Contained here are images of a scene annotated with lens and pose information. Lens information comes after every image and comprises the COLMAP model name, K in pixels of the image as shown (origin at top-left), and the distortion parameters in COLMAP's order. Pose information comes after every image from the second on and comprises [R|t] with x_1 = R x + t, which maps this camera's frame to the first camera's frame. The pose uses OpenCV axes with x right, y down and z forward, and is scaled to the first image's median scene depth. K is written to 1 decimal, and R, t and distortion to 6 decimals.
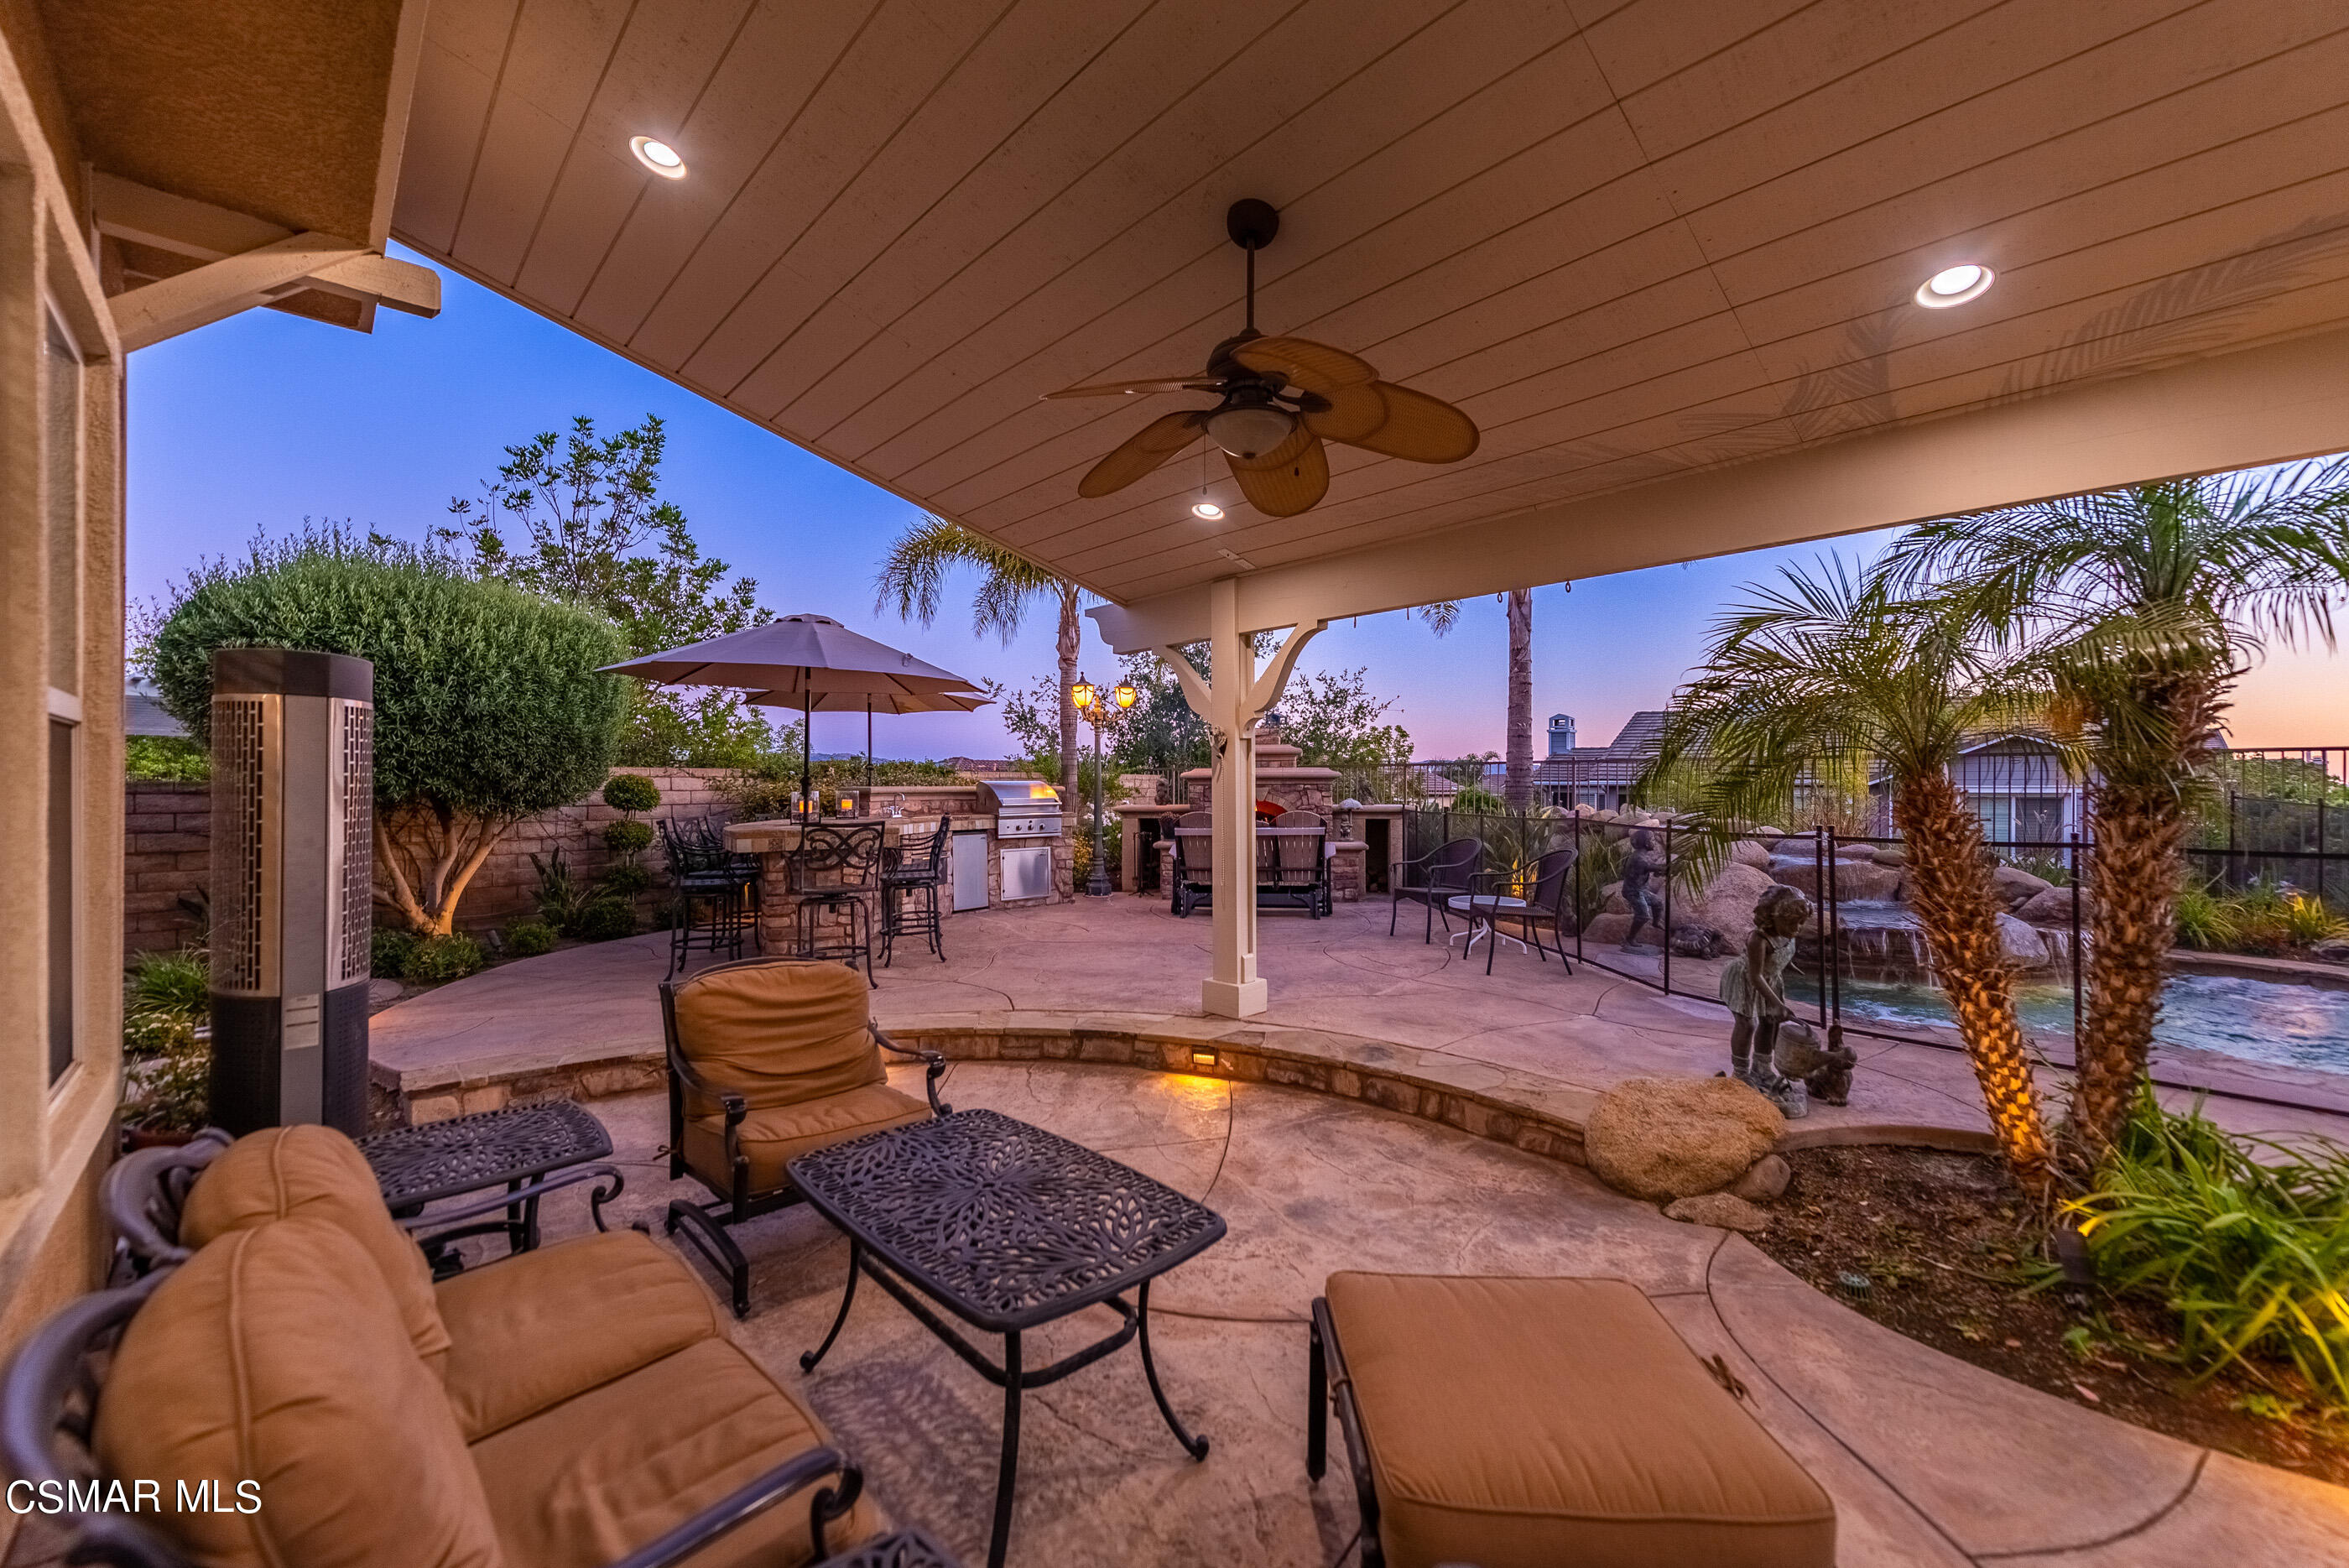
lens RADIAL K [[929.7, 0, 1188.9], [0, 929.7, 773.5], [0, 0, 1]] dist [0.000941, -0.000206]
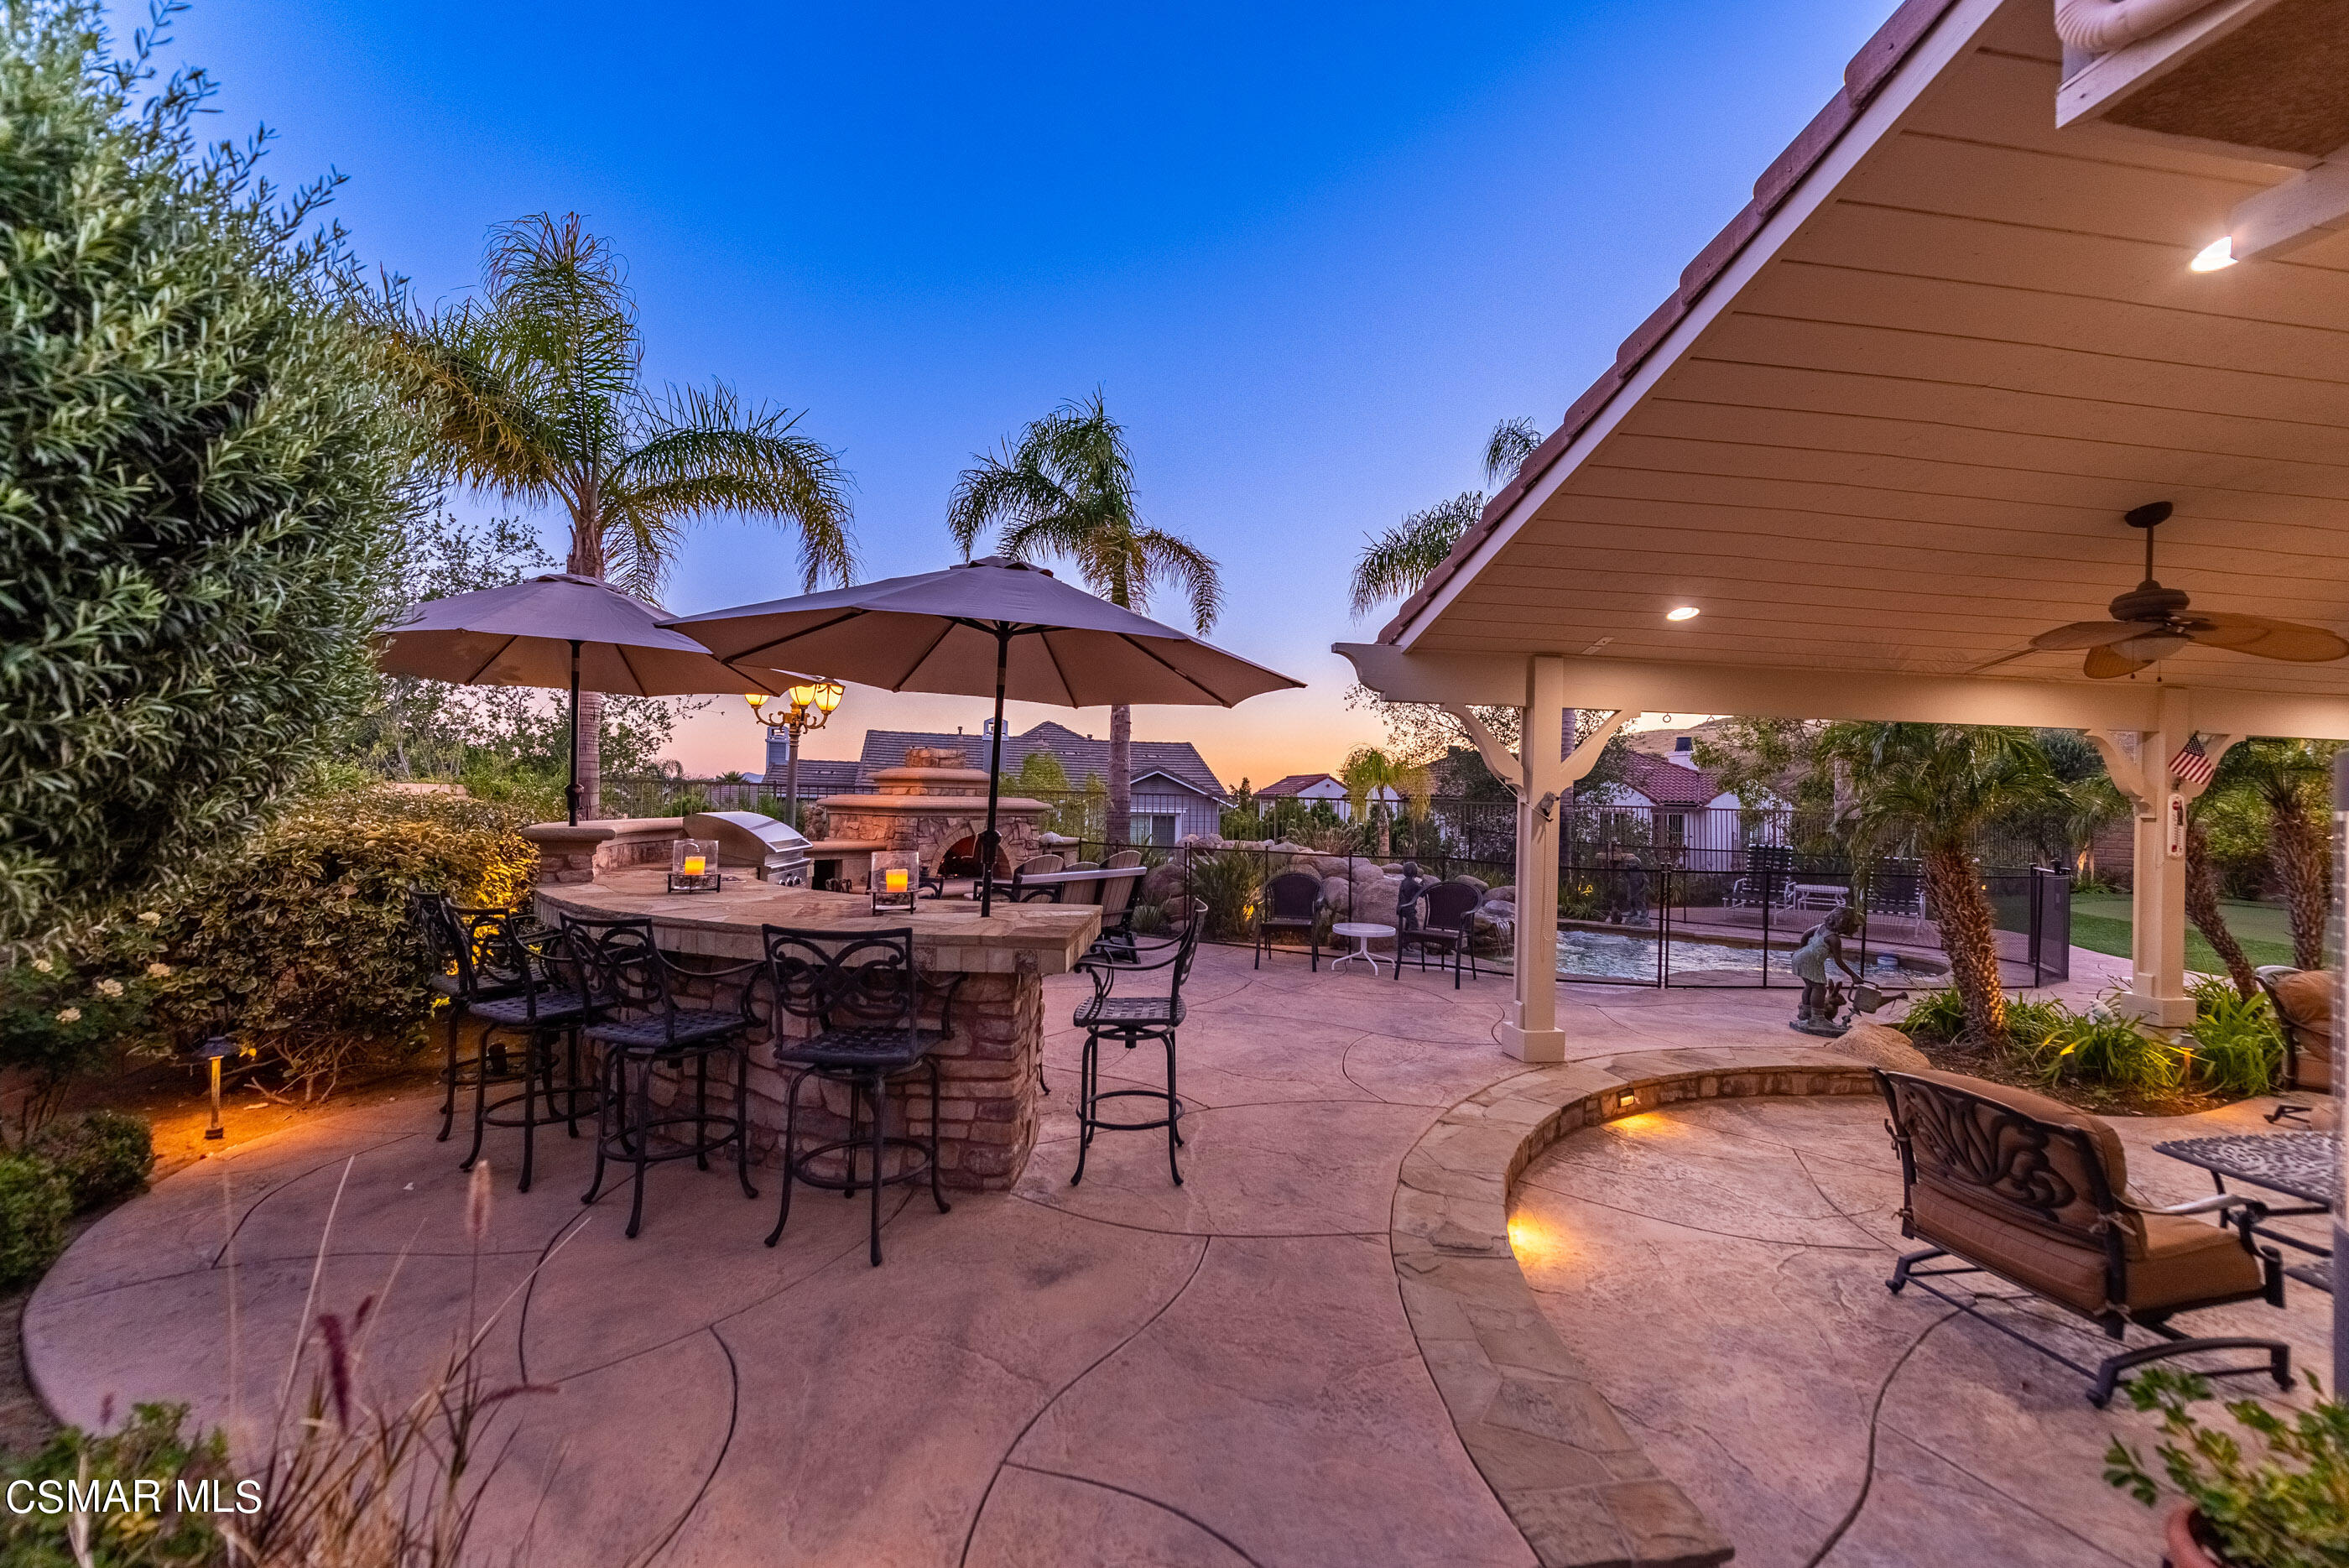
lens RADIAL K [[929.7, 0, 1188.9], [0, 929.7, 773.5], [0, 0, 1]] dist [0.000941, -0.000206]
pose [[0.569547, 0.037877, 0.821086, -0.835179], [-0.035260, 0.999144, -0.021633, -0.023820], [-0.821202, -0.016630, 0.570395, 0.570562]]
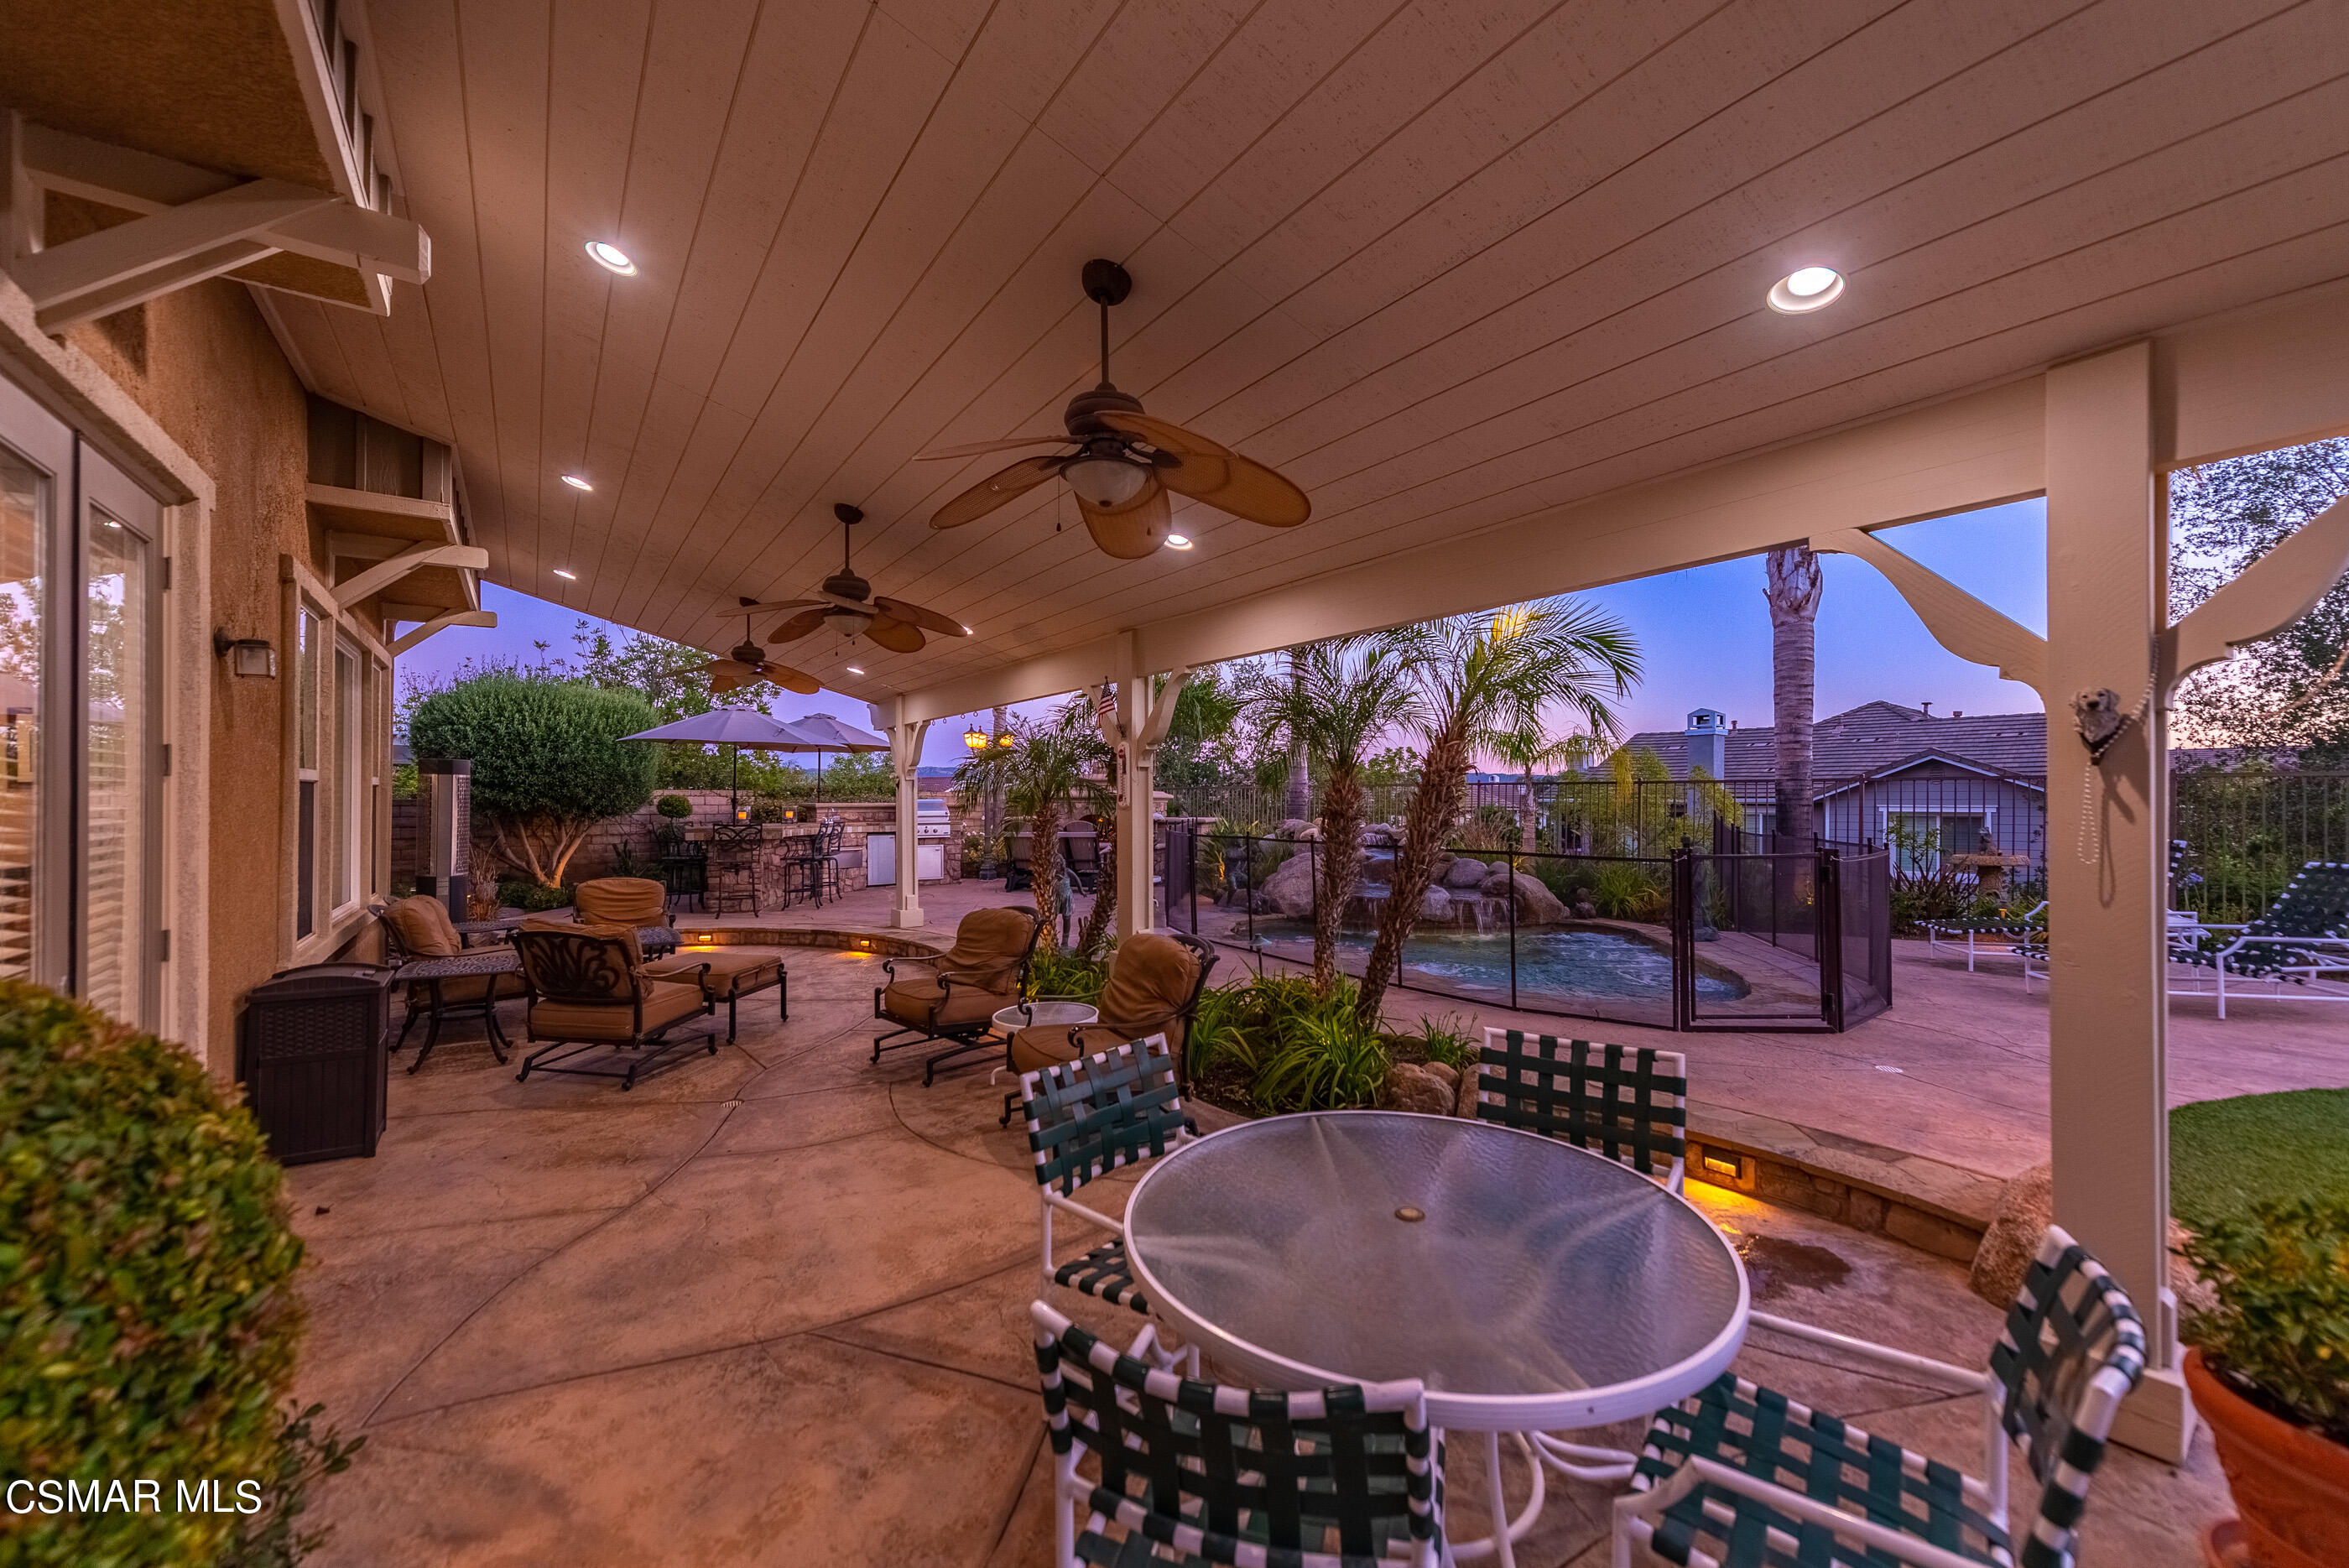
lens RADIAL K [[903.5, 0, 1174.5], [0, 903.5, 784.0], [0, 0, 1]] dist [0.000053, -0.000048]
pose [[0.989573, 0.001817, -0.144018, 0.667850], [-0.002470, 0.999987, -0.004355, -0.018405], [0.144008, 0.004665, 0.989566, -0.572377]]
